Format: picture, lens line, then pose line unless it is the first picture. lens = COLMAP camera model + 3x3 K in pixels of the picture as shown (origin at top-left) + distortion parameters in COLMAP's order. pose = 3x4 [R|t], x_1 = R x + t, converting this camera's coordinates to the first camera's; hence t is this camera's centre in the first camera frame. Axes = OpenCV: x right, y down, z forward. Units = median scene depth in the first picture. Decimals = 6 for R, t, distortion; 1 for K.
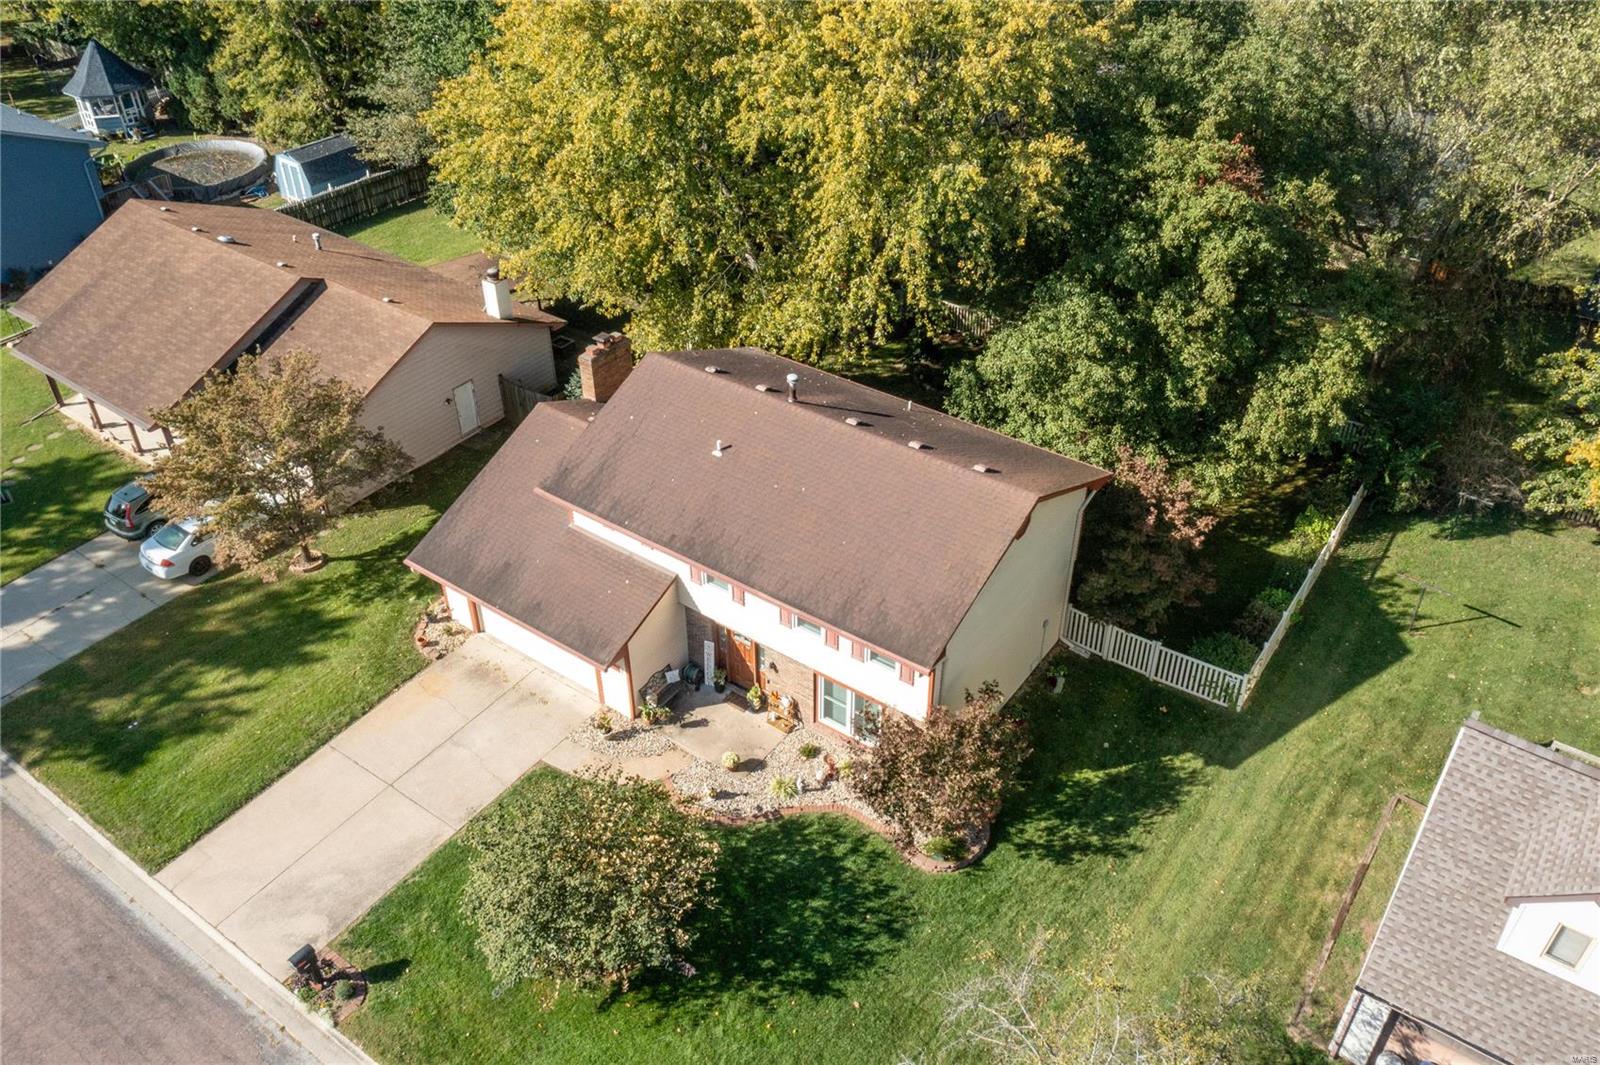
lens RADIAL K [[1239.3, 0, 812.5], [0, 1239.3, 528.7], [0, 0, 1]] dist [-0.007789, -0.008501]
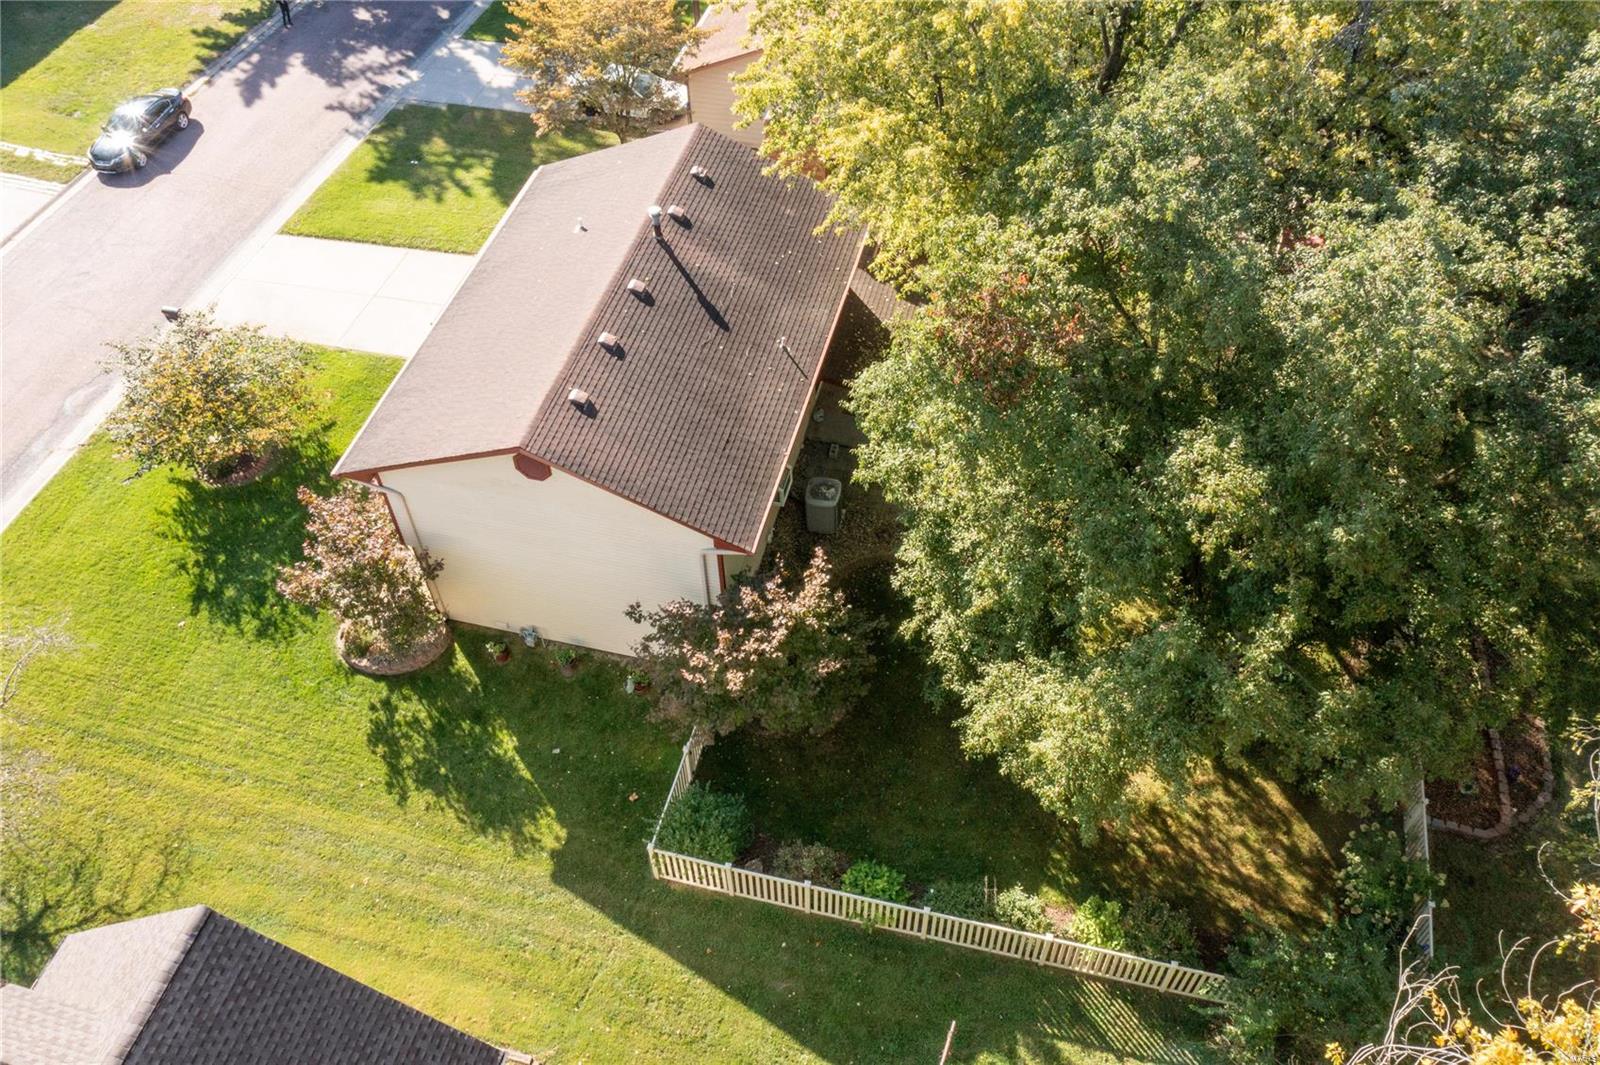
lens RADIAL K [[1239.3, 0, 812.5], [0, 1239.3, 528.7], [0, 0, 1]] dist [-0.007789, -0.008501]
pose [[0.374957, 0.704144, -0.602983, 0.717261], [-0.558646, 0.690697, 0.459187, -0.434515], [0.739812, 0.164679, 0.652349, 0.531077]]
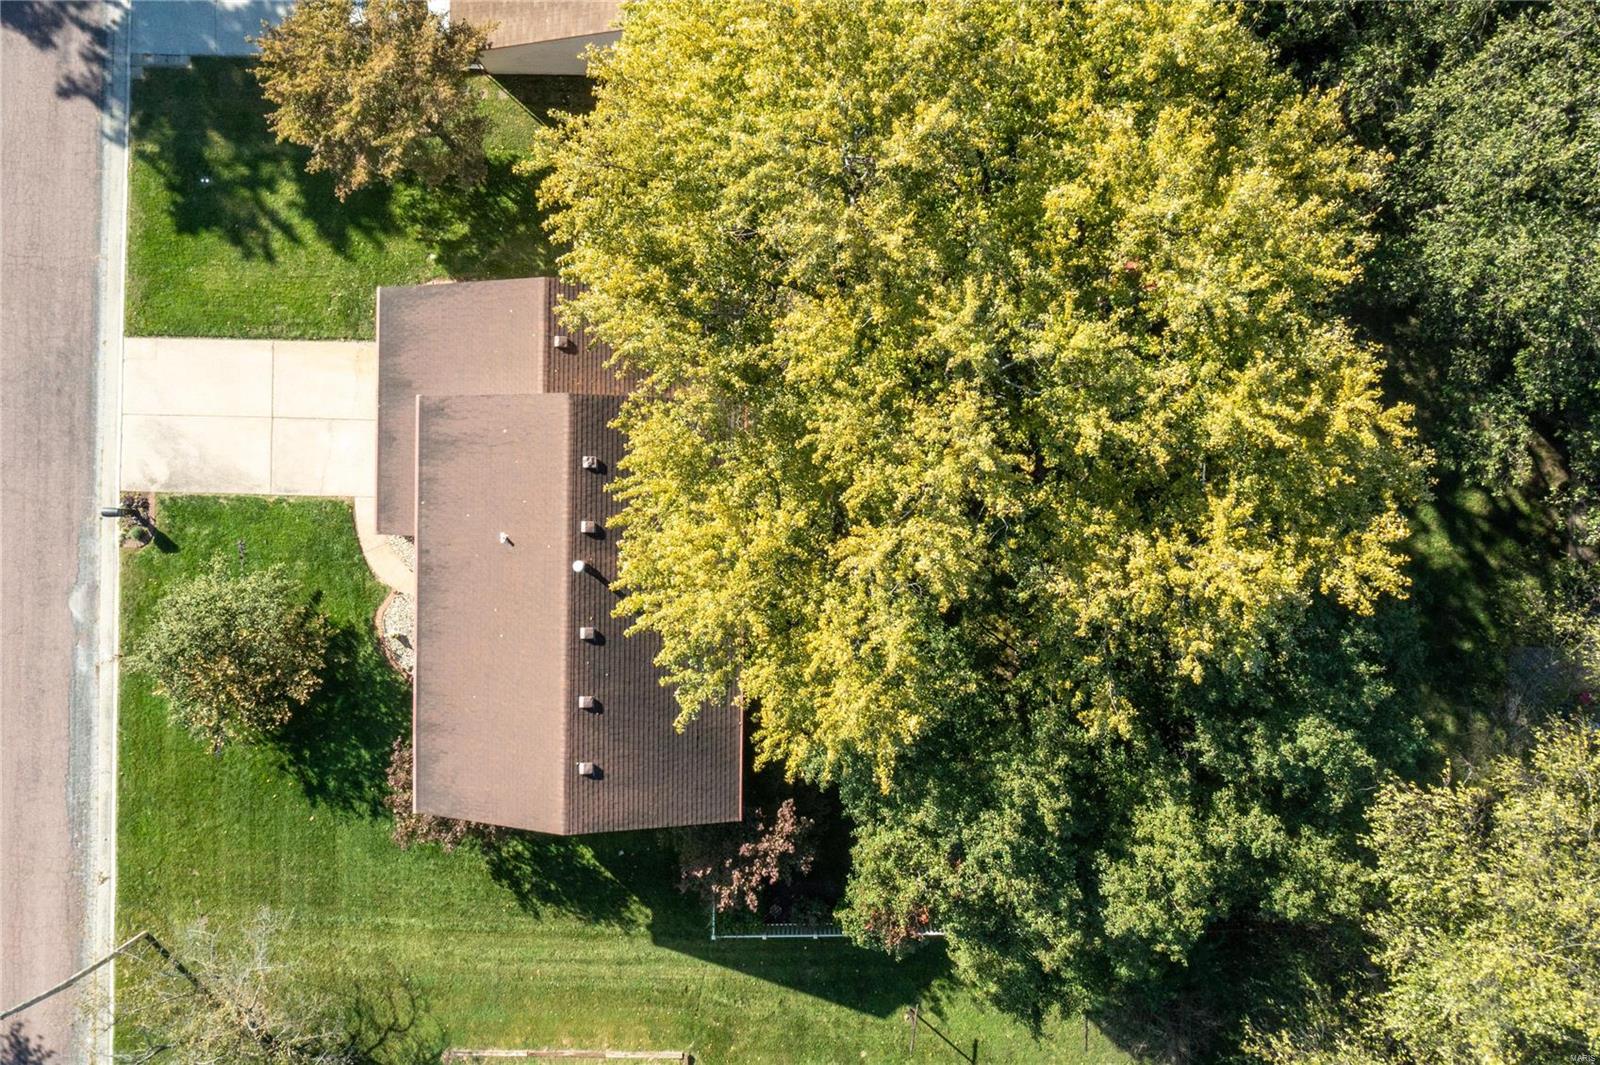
lens RADIAL K [[1239.3, 0, 812.5], [0, 1239.3, 528.7], [0, 0, 1]] dist [-0.007789, -0.008501]
pose [[0.566888, 0.823281, 0.029075, 0.036759], [-0.504792, 0.319261, 0.802033, -1.040374], [0.651016, -0.469340, 0.596572, 0.520440]]
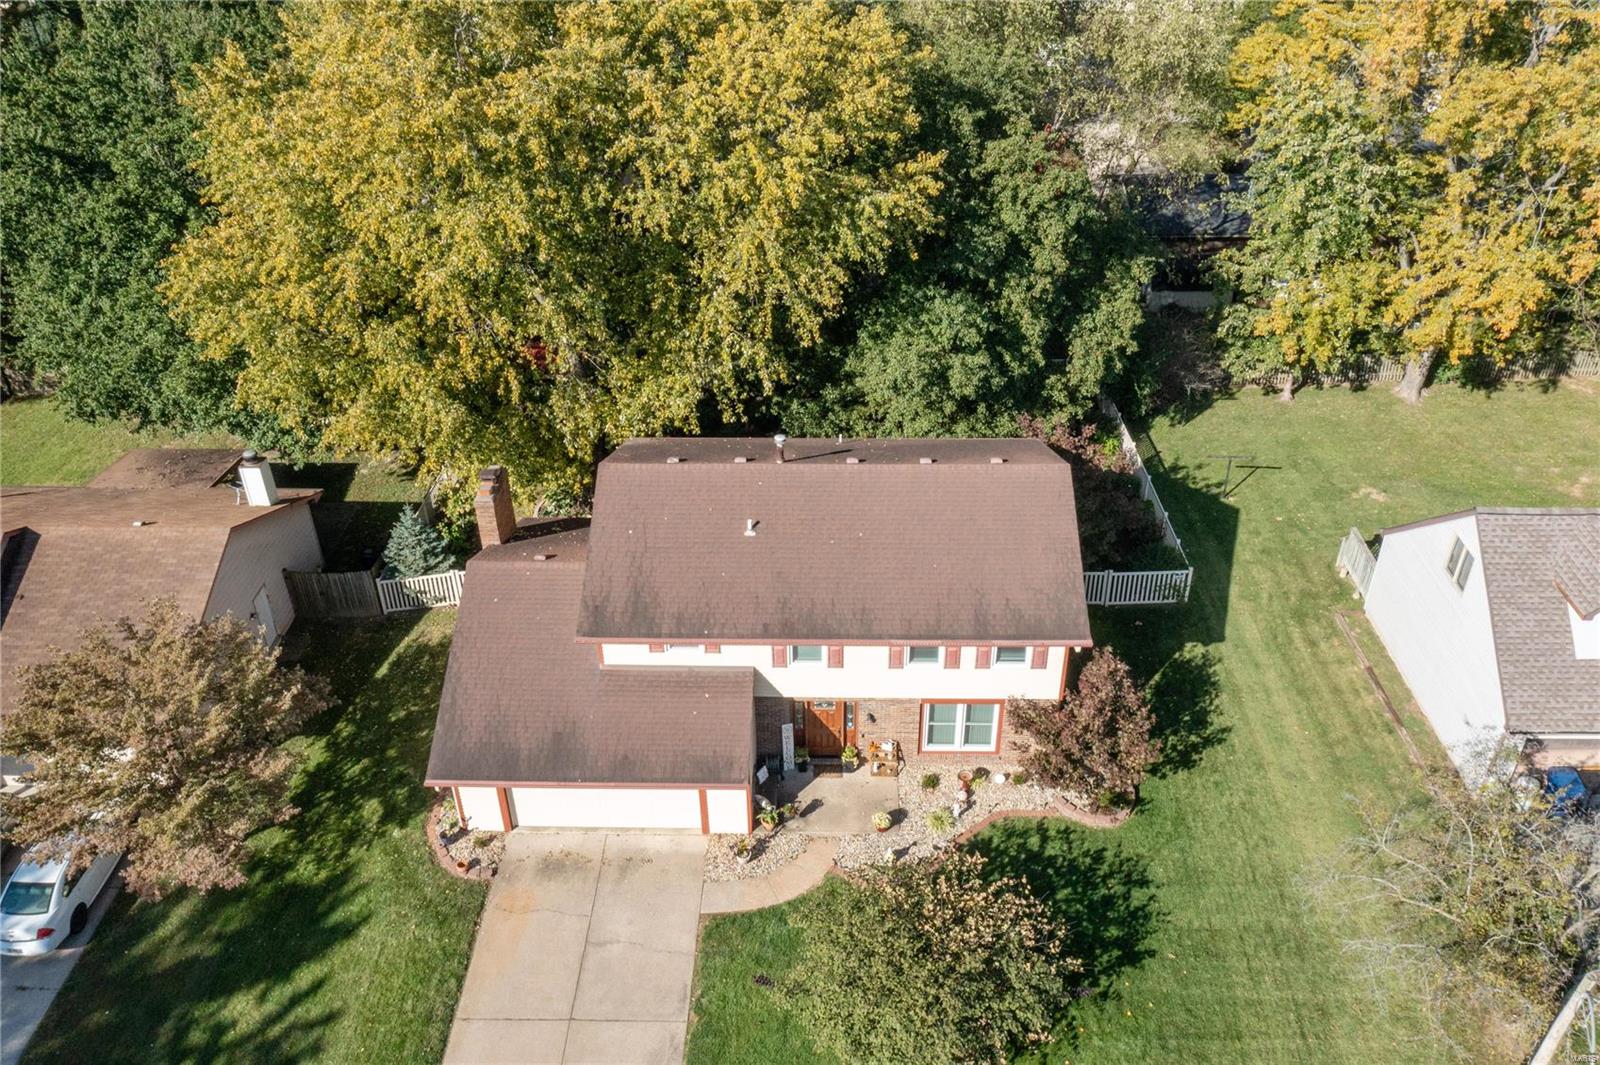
lens RADIAL K [[1239.3, 0, 812.5], [0, 1239.3, 528.7], [0, 0, 1]] dist [-0.007789, -0.008501]
pose [[0.824536, -0.319826, 0.466746, -0.475138], [0.344380, 0.938196, 0.034506, -0.078084], [-0.448935, 0.132287, 0.883718, 0.124085]]
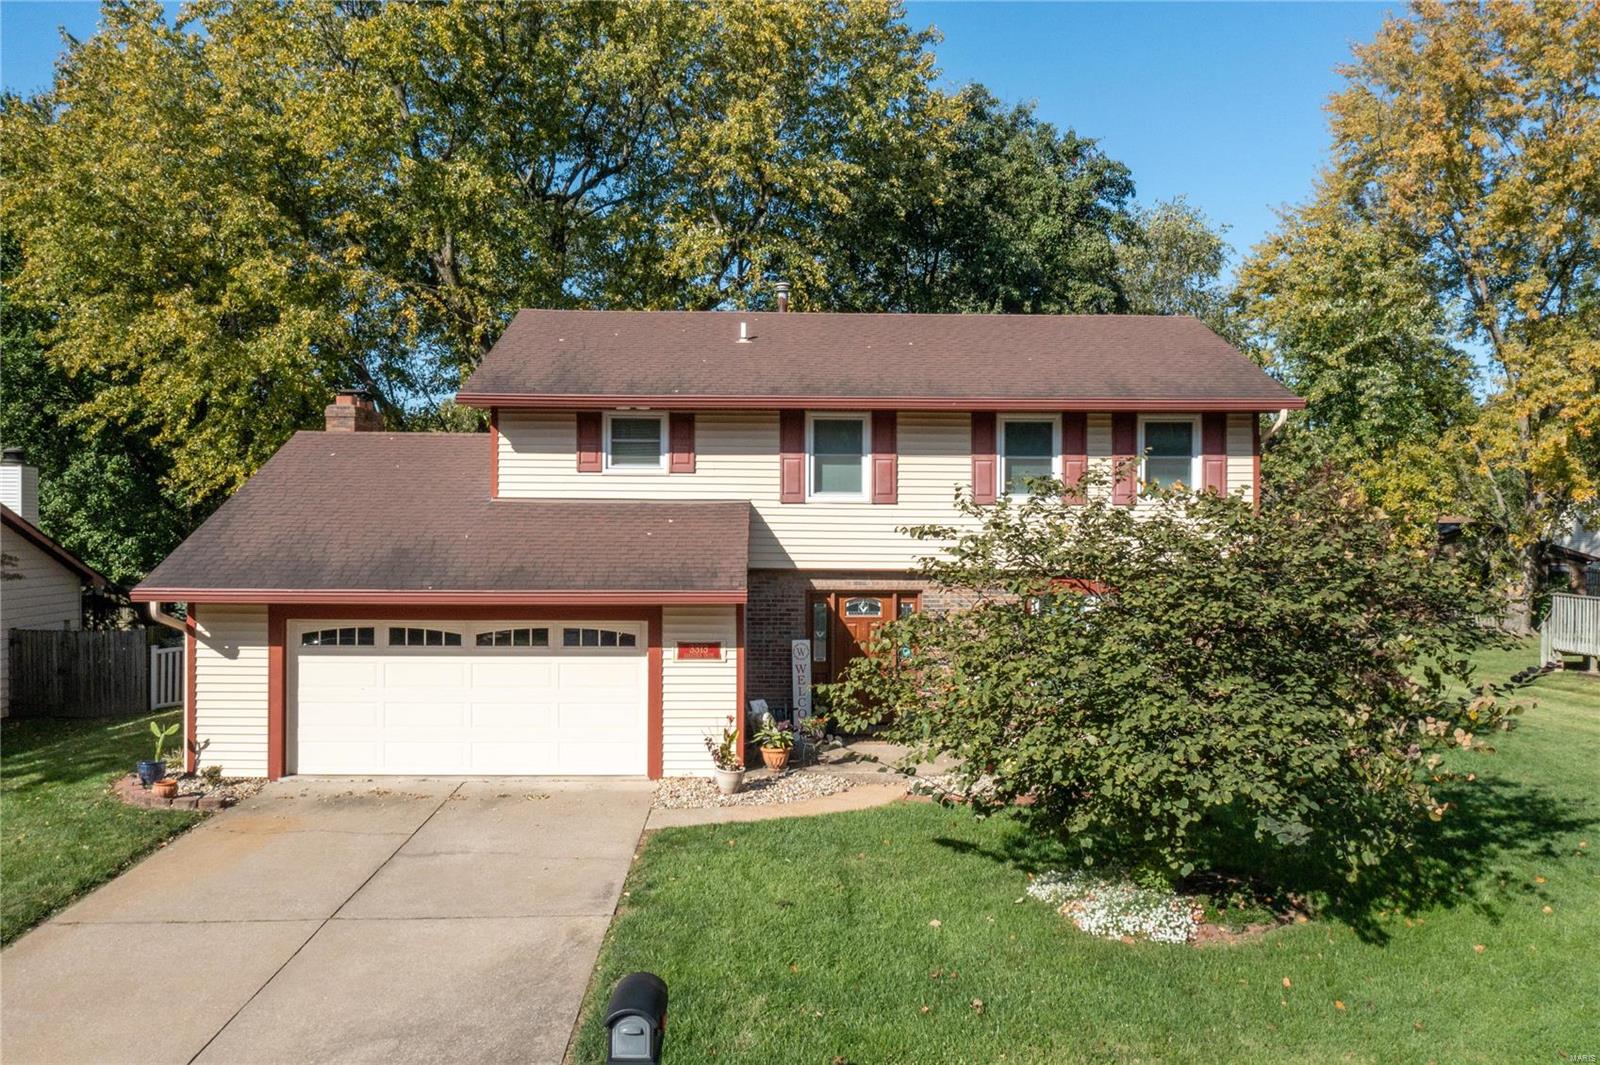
lens RADIAL K [[1239.3, 0, 812.5], [0, 1239.3, 528.7], [0, 0, 1]] dist [-0.007789, -0.008501]
pose [[0.788361, 0.008051, 0.615161, -0.434144], [0.362078, 0.802327, -0.474522, 0.325232], [-0.497380, 0.596830, 0.629608, 0.620367]]
